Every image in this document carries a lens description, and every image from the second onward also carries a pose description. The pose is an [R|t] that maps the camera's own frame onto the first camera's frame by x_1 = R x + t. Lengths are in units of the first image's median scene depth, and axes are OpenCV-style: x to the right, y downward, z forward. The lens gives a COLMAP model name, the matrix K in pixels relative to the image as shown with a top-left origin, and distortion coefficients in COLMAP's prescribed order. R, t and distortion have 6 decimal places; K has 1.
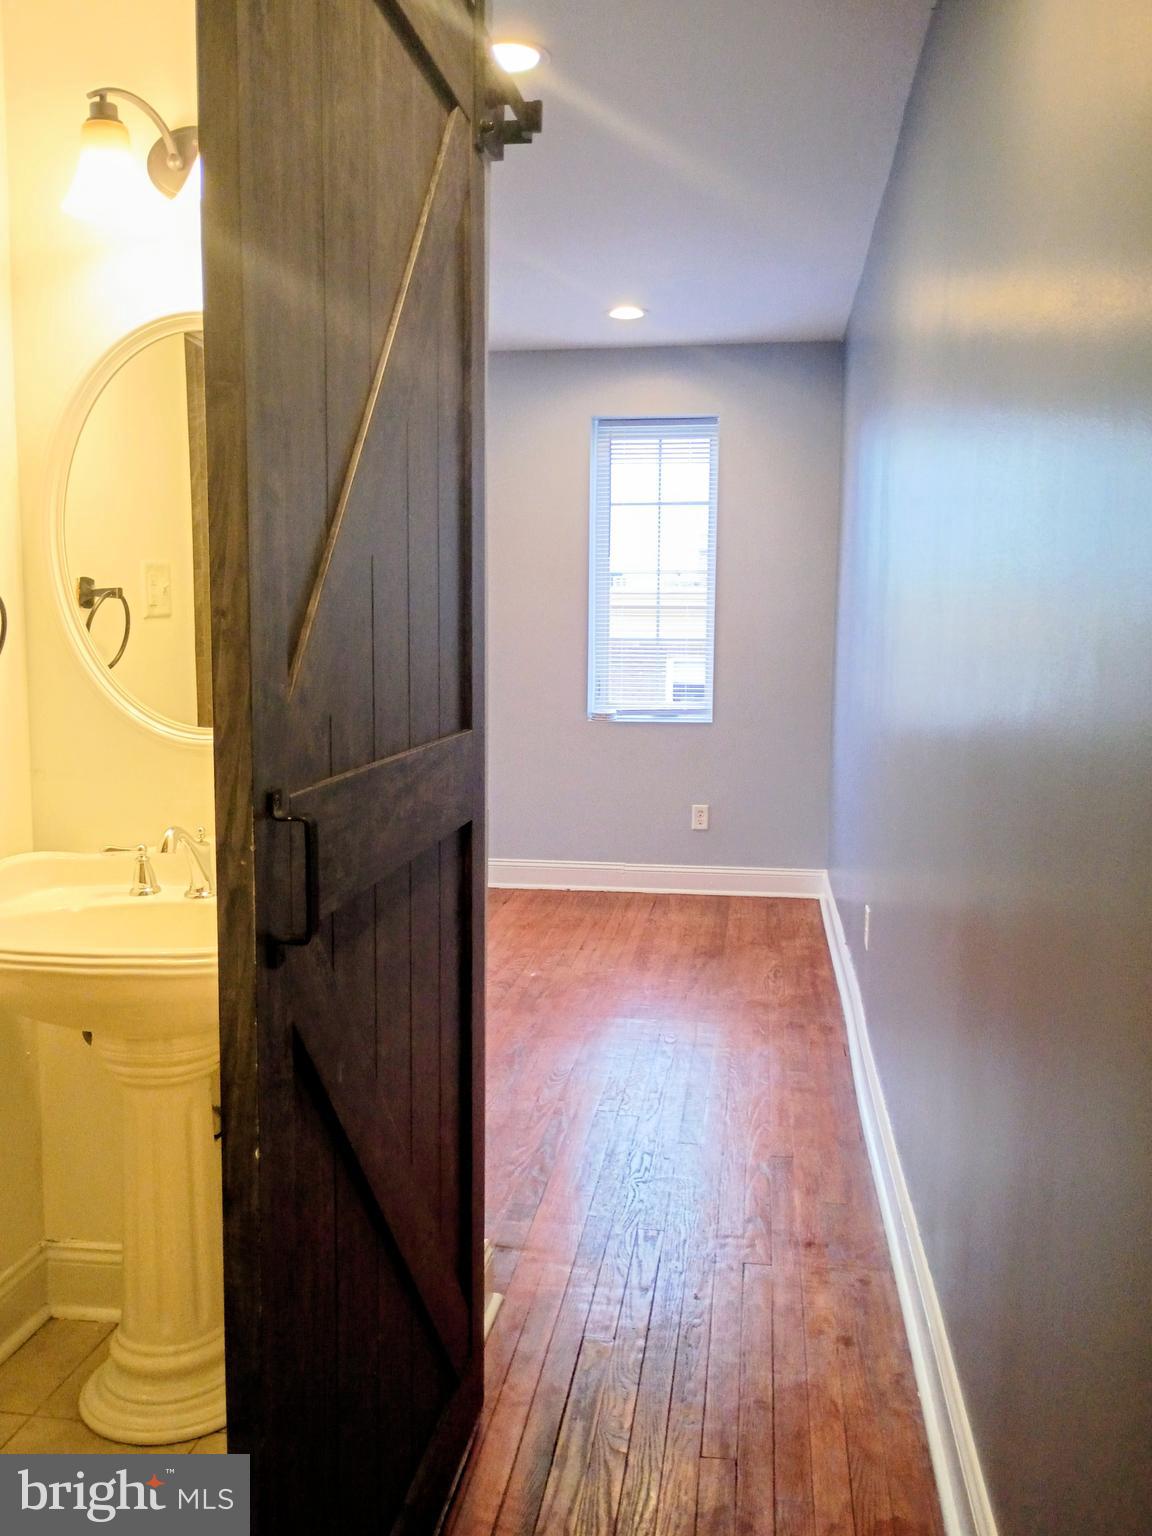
lens RADIAL K [[1306.0, 0, 576.0], [0, 1306.0, 768.0], [0, 0, 1]] dist [0.060837, -0.053979]
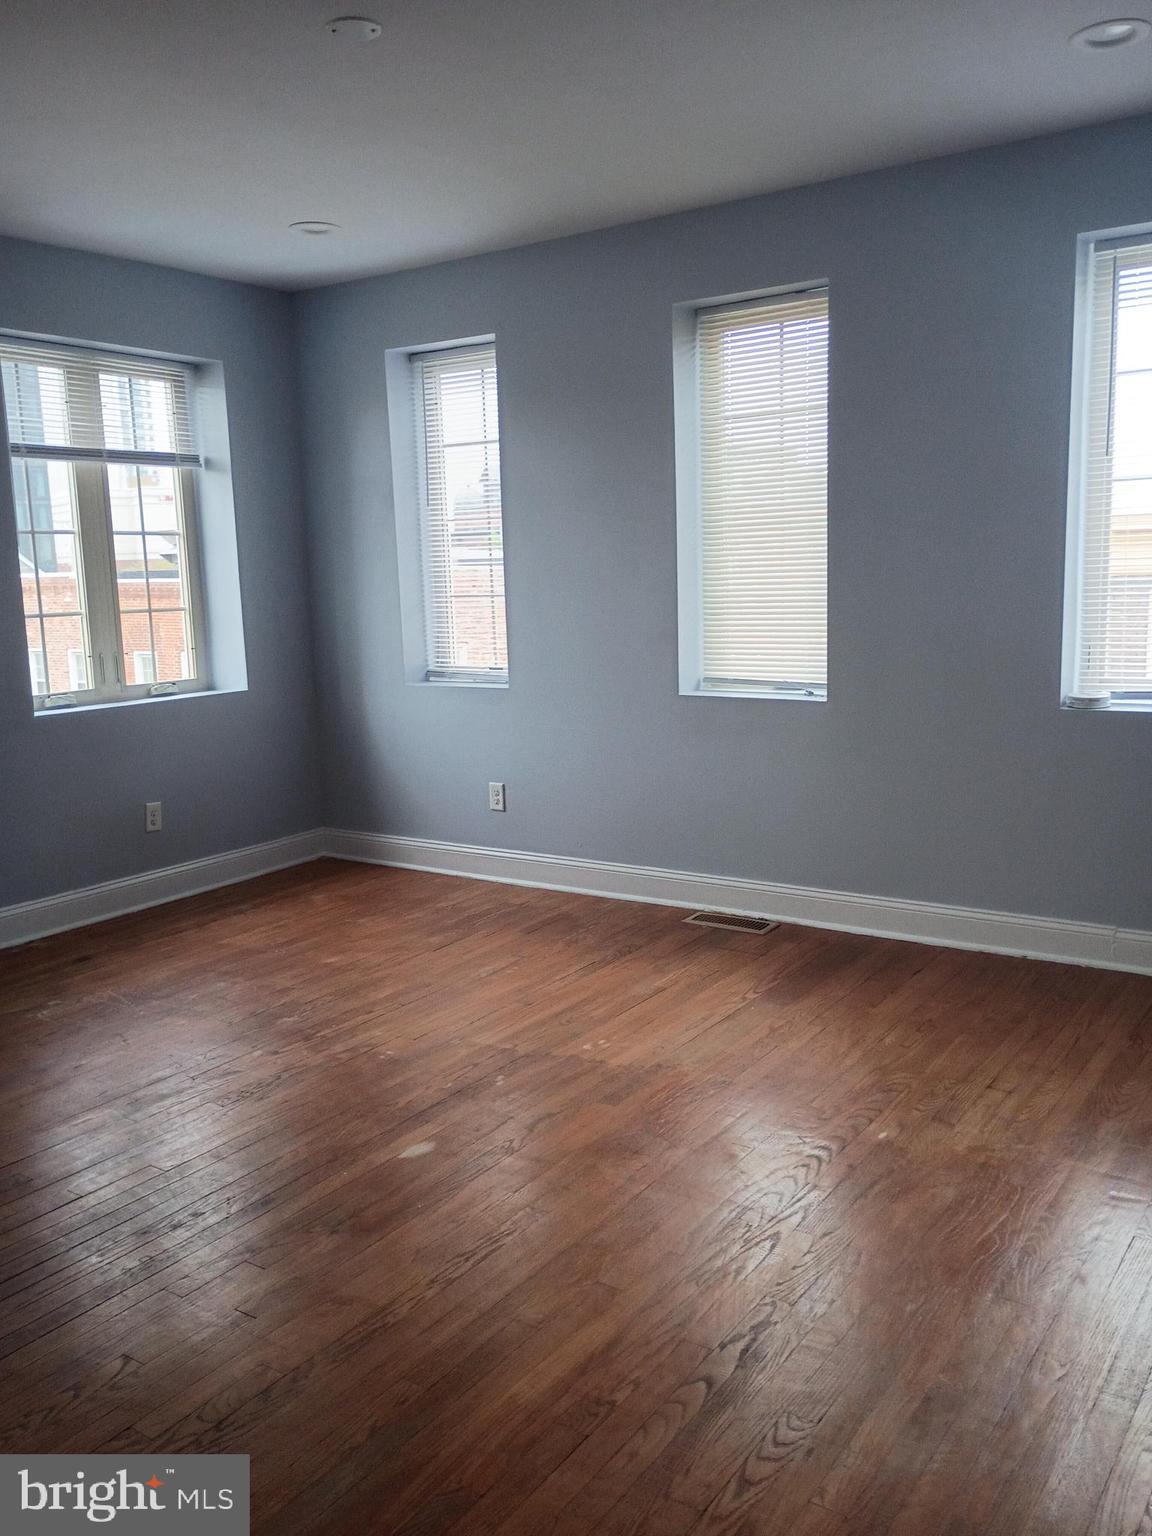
lens RADIAL K [[1285.5, 0, 570.2], [0, 1285.5, 767.1], [0, 0, 1]] dist [0.075427, -0.103981]
pose [[0.894283, 0.033590, -0.446239, 0.081319], [-0.012478, 0.998663, 0.050167, -0.036745], [0.447328, -0.039295, 0.893507, 0.303386]]
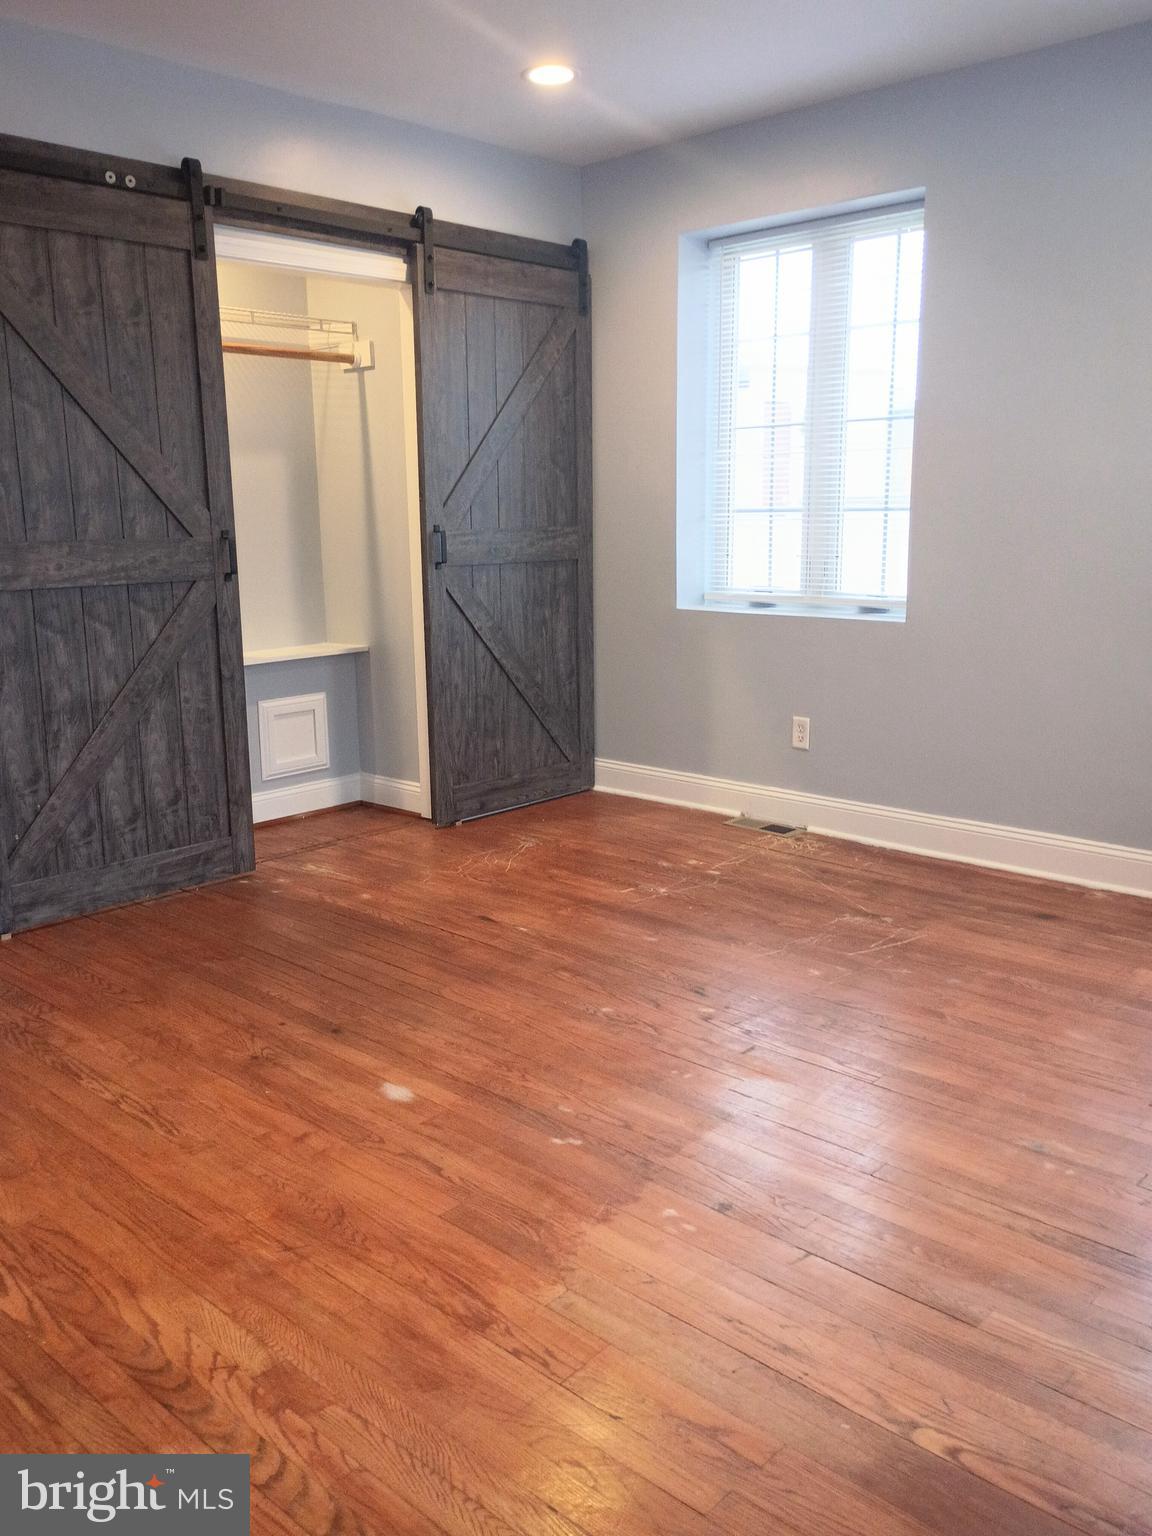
lens RADIAL K [[1284.3, 0, 571.2], [0, 1284.3, 769.7], [0, 0, 1]] dist [0.048583, -0.046955]
pose [[-0.574066, 0.164948, -0.802023, 0.122790], [-0.083025, 0.962725, 0.257426, -0.095456], [0.814589, 0.214368, -0.538972, 0.971809]]
